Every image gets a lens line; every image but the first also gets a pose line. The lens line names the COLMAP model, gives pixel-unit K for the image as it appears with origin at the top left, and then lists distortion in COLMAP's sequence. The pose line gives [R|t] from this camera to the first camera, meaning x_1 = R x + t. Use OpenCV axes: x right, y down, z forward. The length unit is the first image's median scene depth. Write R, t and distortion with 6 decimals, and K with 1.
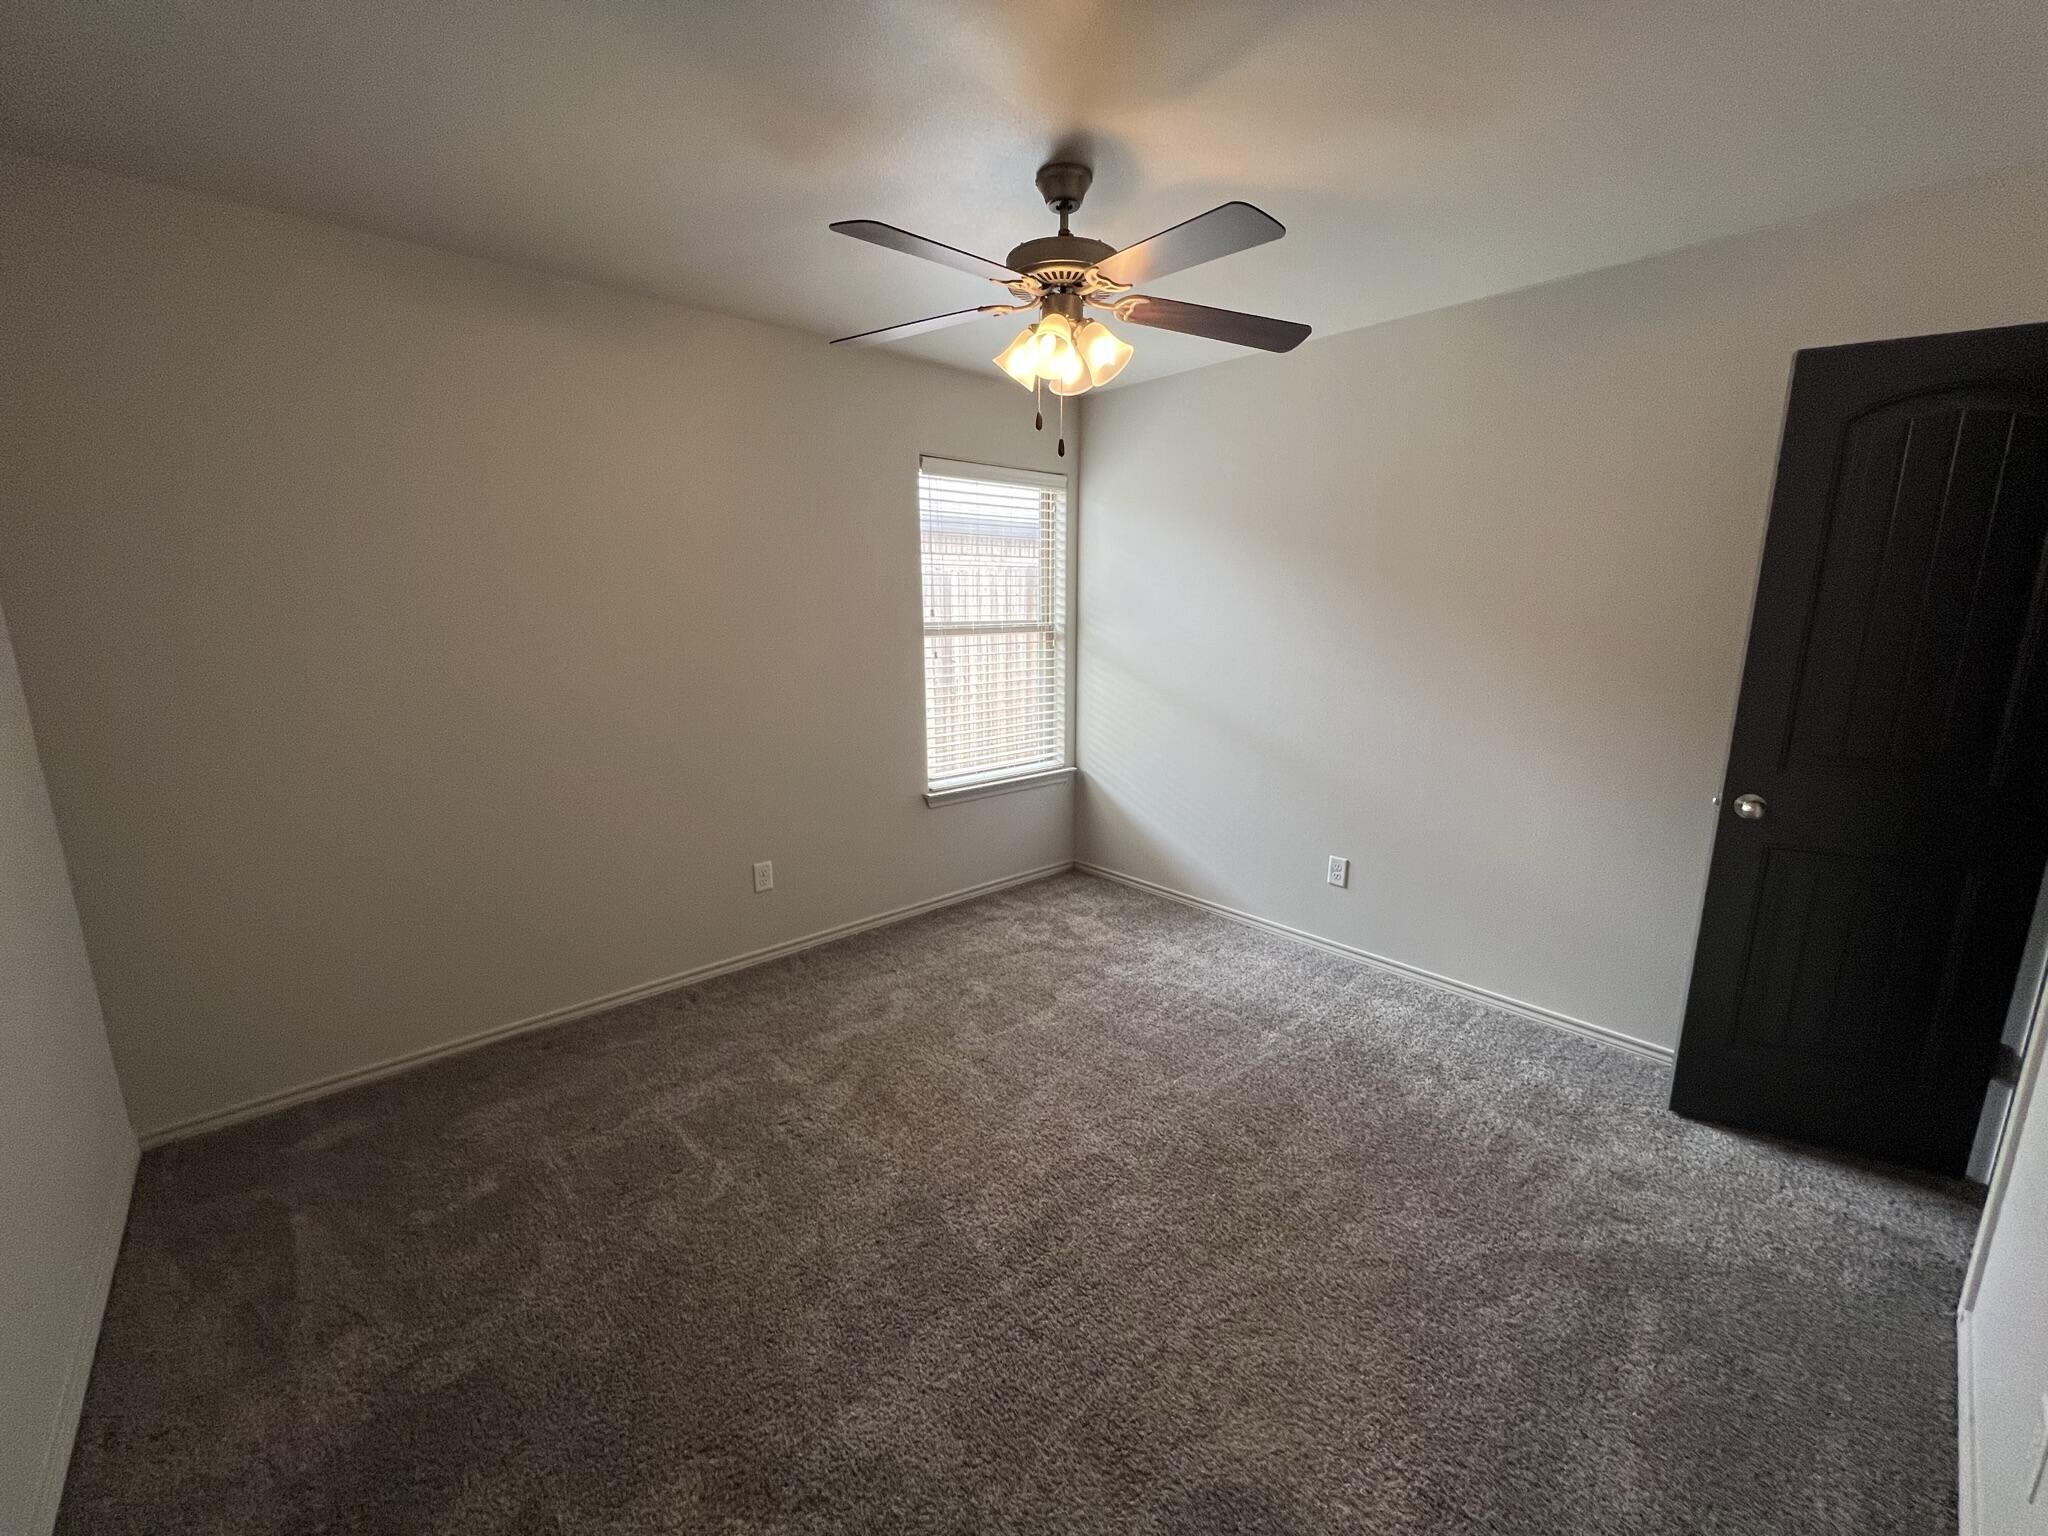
lens RADIAL K [[820.7, 0, 1019.6], [0, 820.7, 770.3], [0, 0, 1]] dist [0.000151, 0.000083]
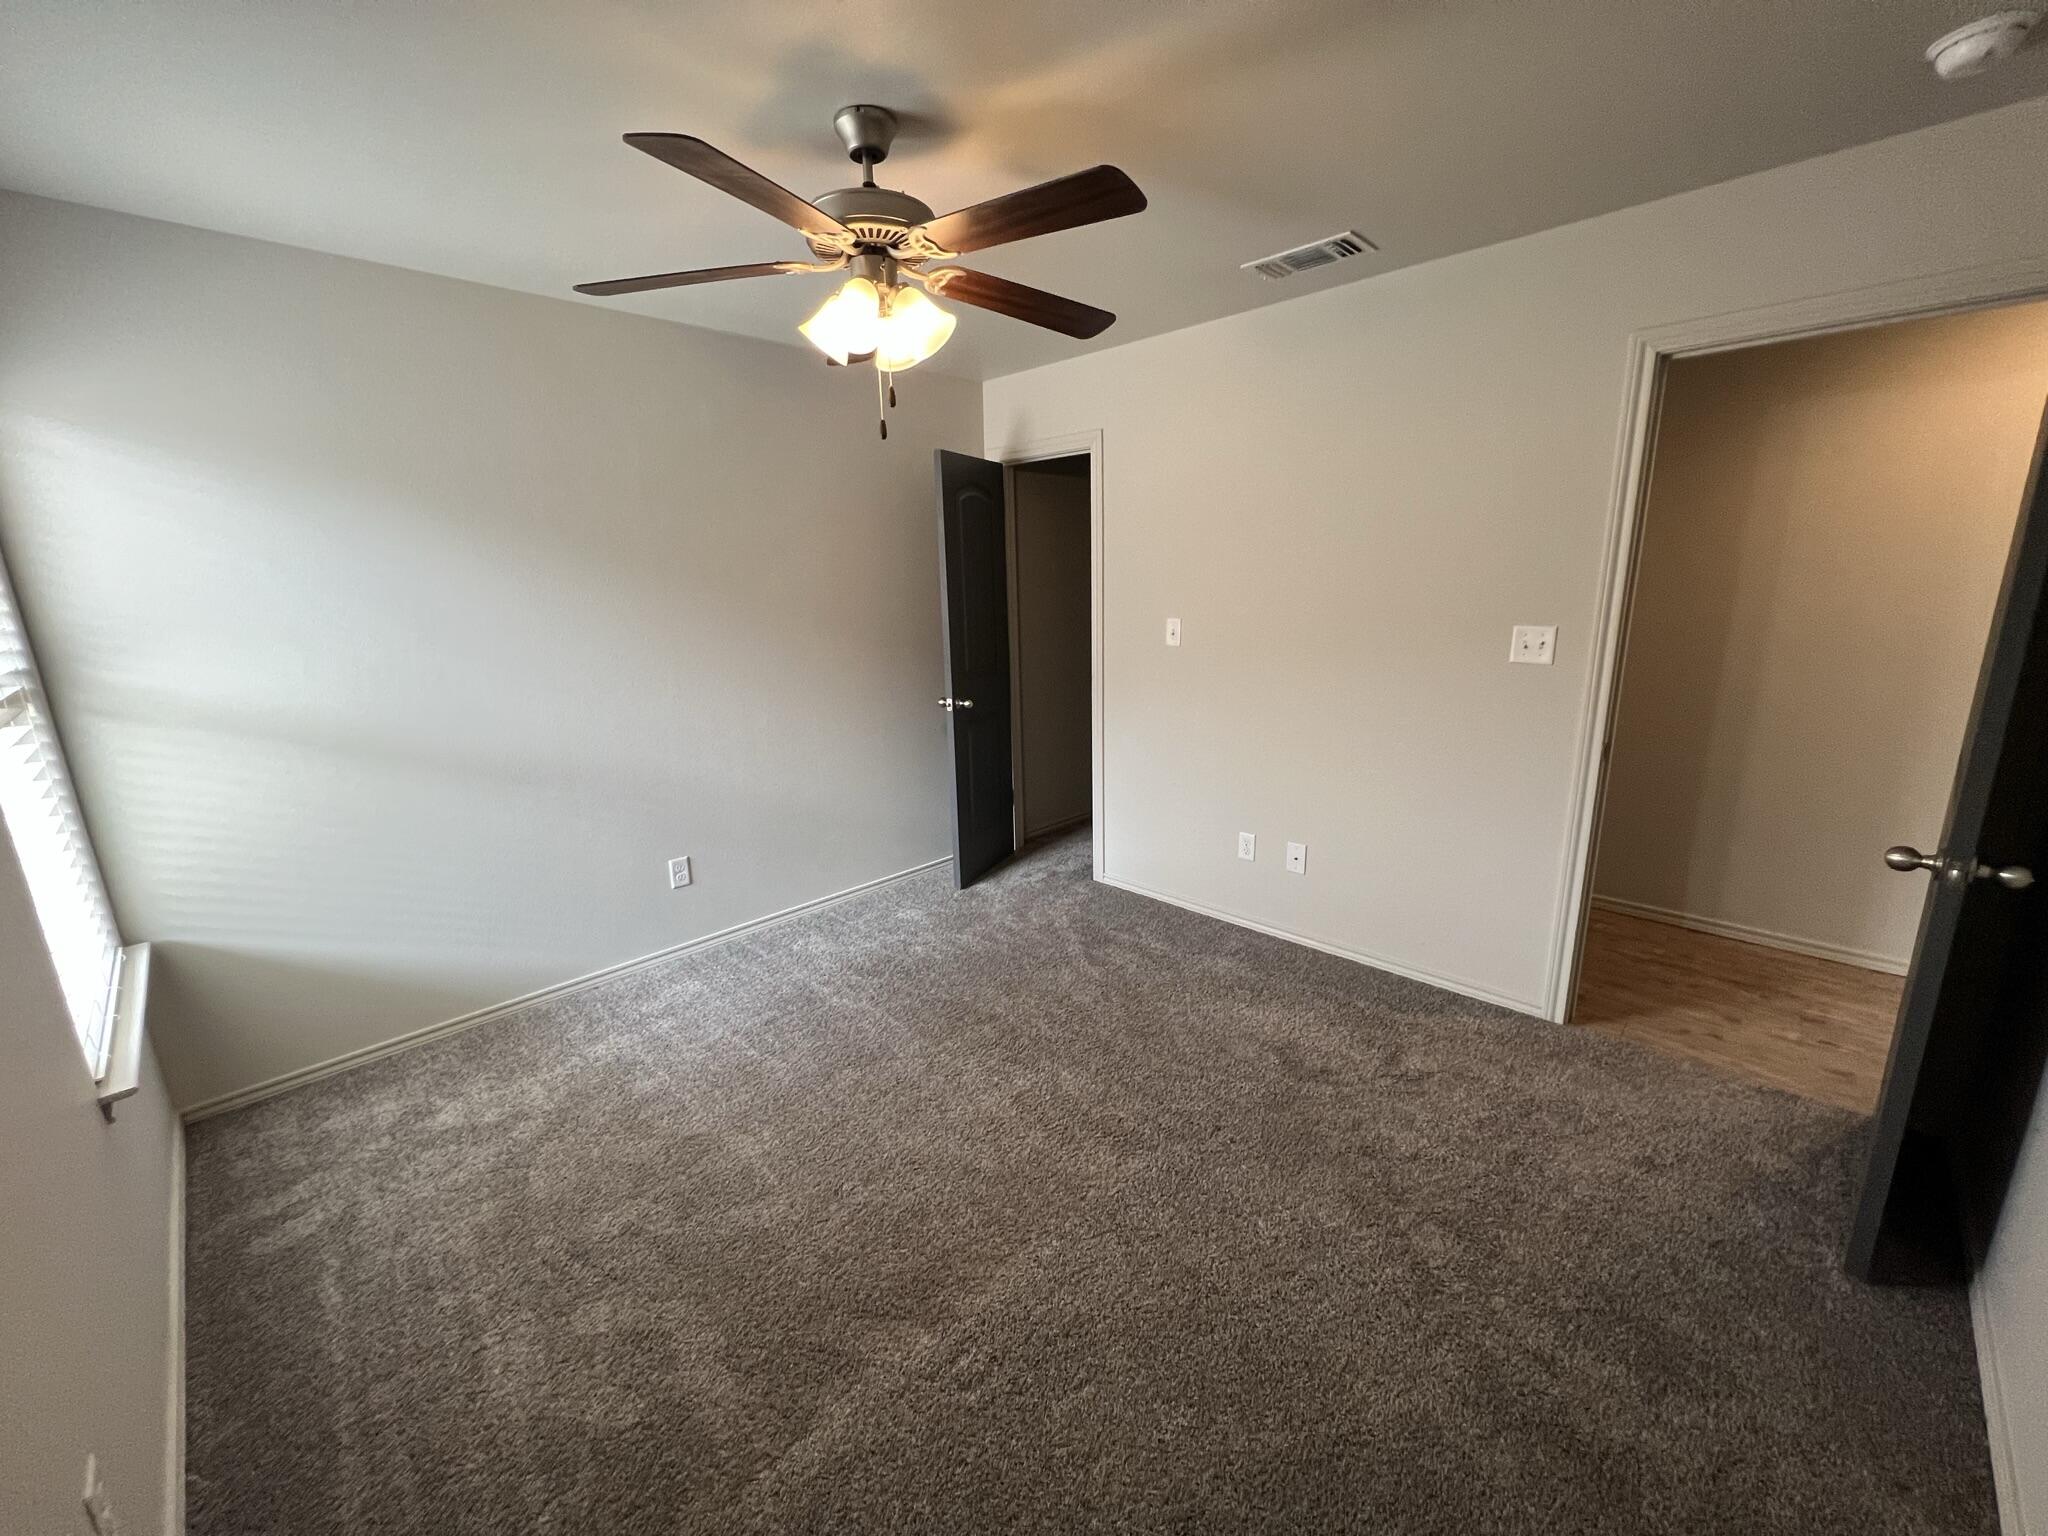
lens RADIAL K [[817.4, 0, 1018.4], [0, 817.4, 770.6], [0, 0, 1]] dist [-0.000020, -0.000289]
pose [[-0.058255, -0.226510, 0.972265, -0.634043], [0.223575, 0.946221, 0.233838, -0.147767], [-0.972944, 0.230996, -0.004480, 0.655912]]
